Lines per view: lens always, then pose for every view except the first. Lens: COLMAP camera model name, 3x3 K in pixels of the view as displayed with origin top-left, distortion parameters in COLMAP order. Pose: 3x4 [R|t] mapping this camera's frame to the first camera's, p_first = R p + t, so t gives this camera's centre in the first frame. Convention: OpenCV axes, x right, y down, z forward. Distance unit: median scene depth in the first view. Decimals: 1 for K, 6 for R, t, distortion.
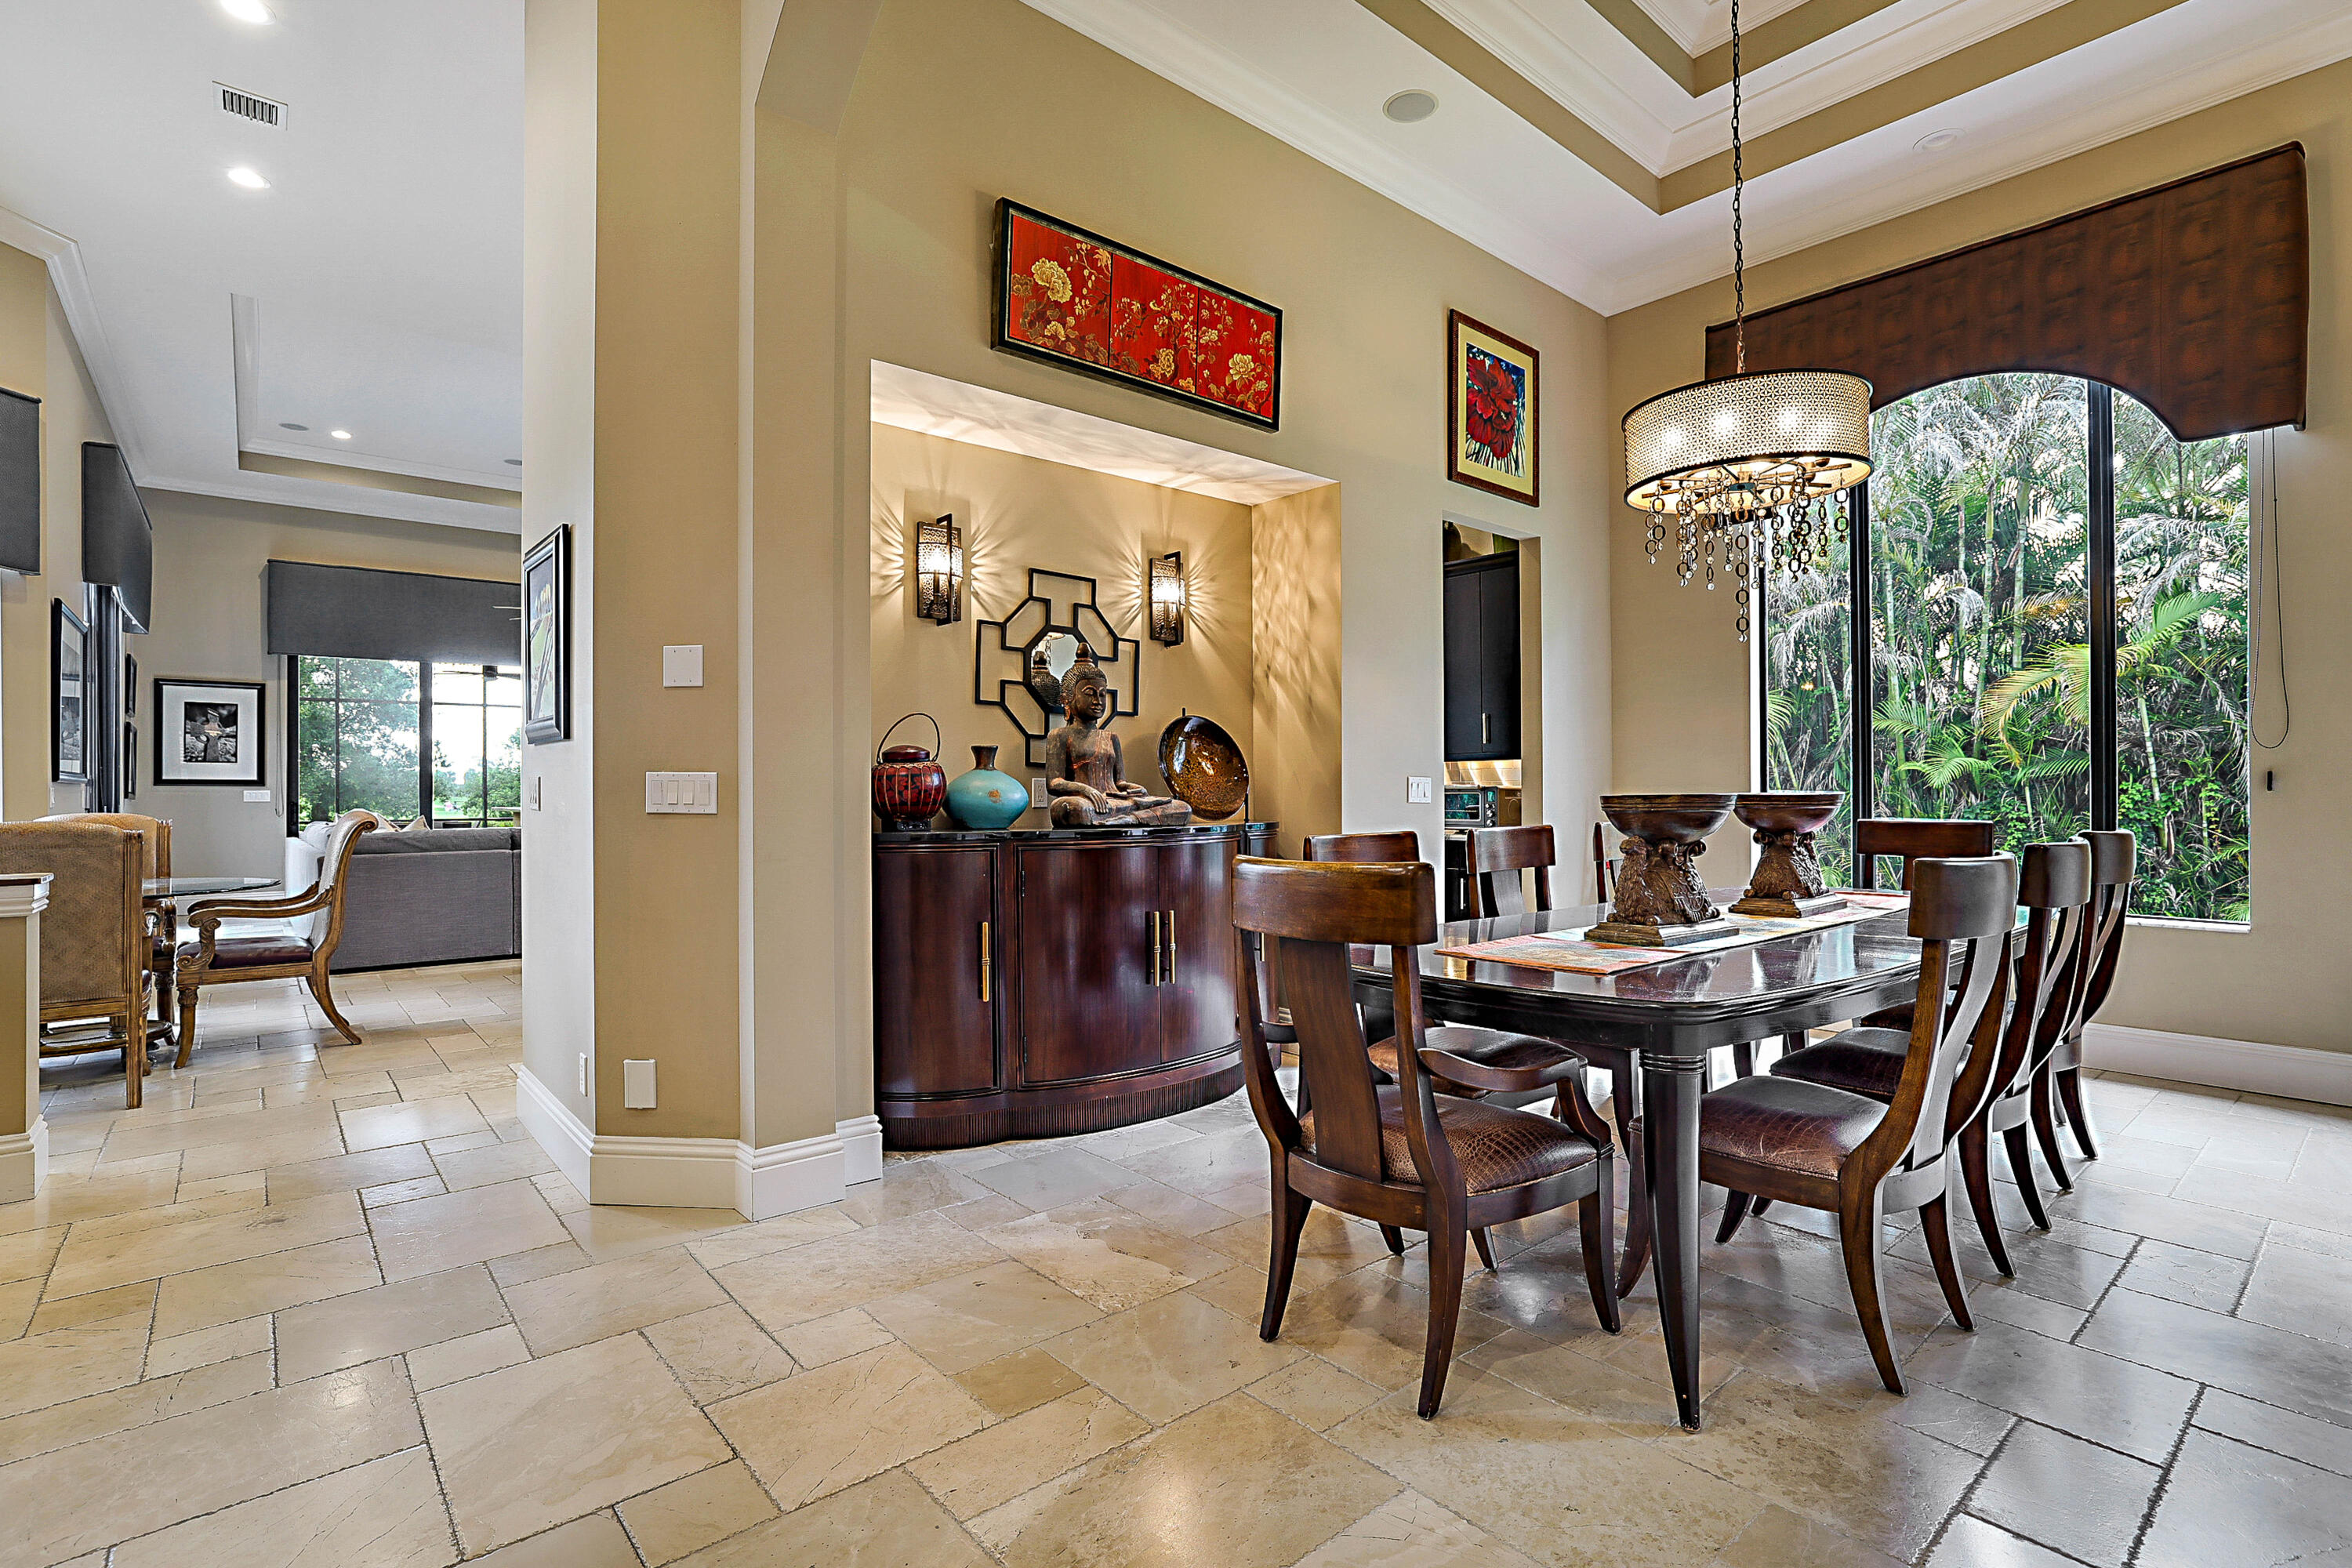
lens RADIAL K [[1091.2, 0, 1193.7], [0, 1091.2, 783.8], [0, 0, 1]] dist [-0.018940, 0.000815]
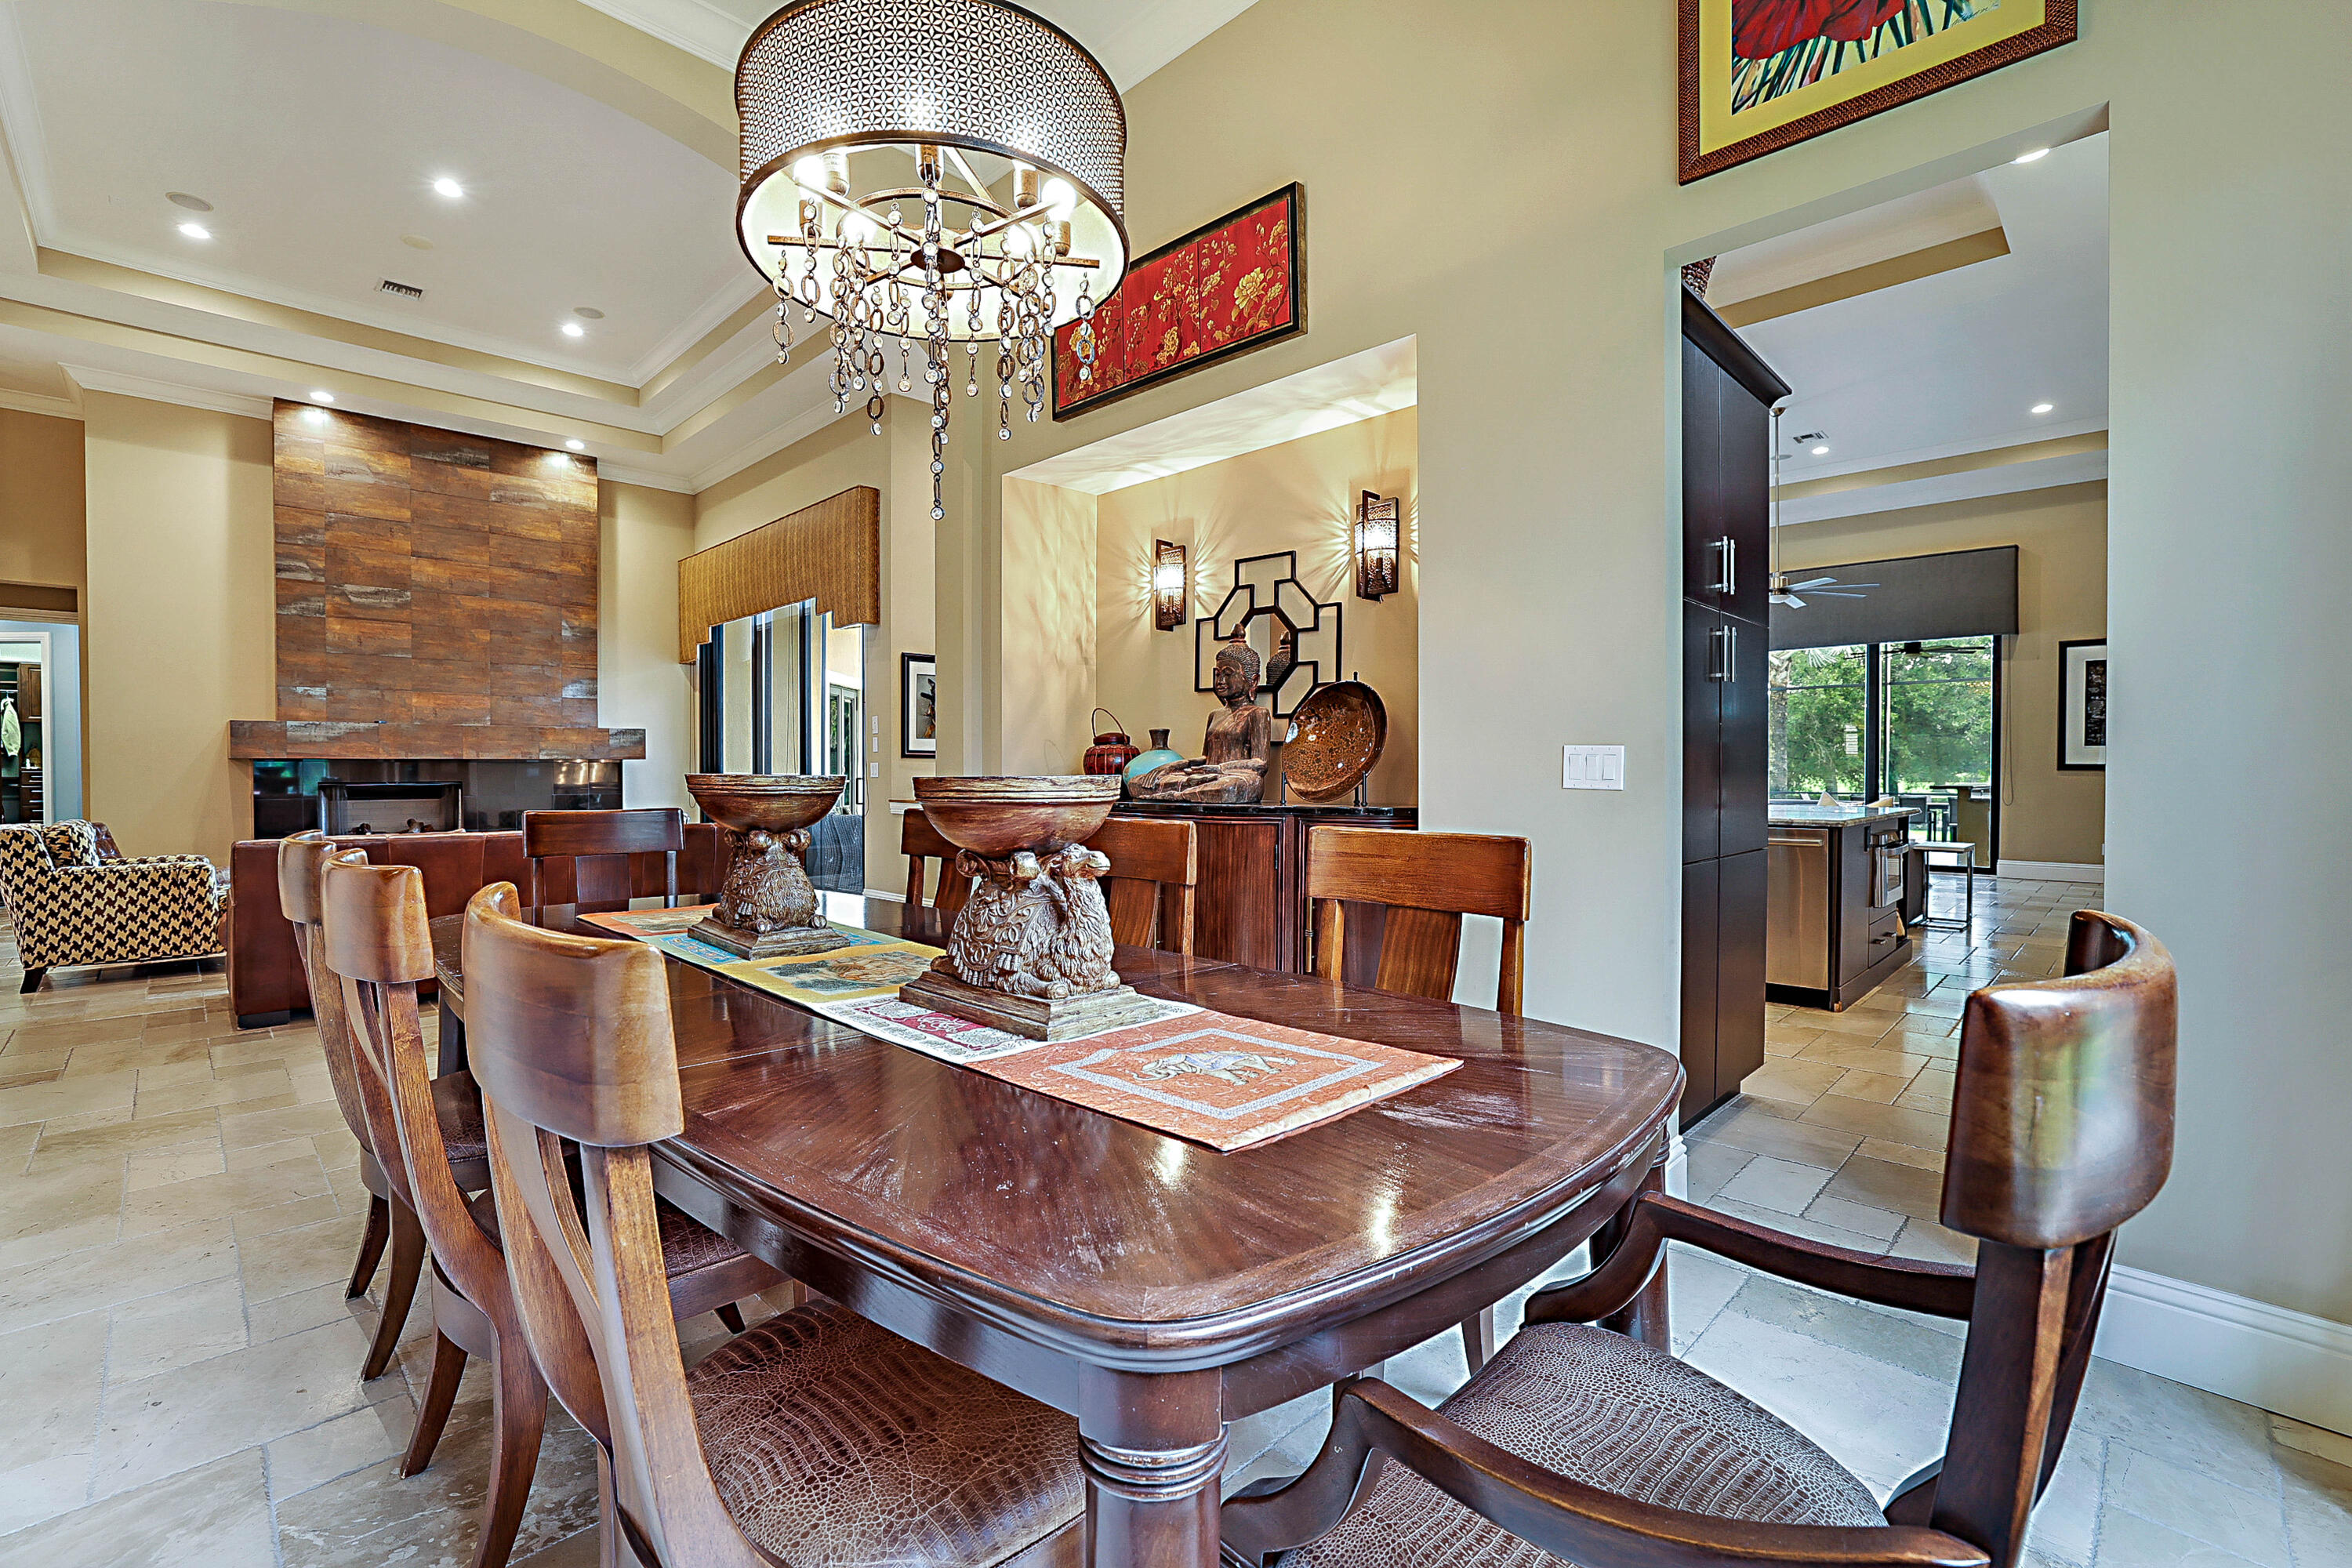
lens RADIAL K [[1036.0, 0, 1190.0], [0, 1036.0, 773.8], [0, 0, 1]] dist [-0.022002, 0.001246]
pose [[0.075994, 0.011254, -0.997045, 0.862998], [0.002552, 0.999931, 0.011481, 0.001109], [0.997105, -0.003417, 0.075960, 0.872249]]
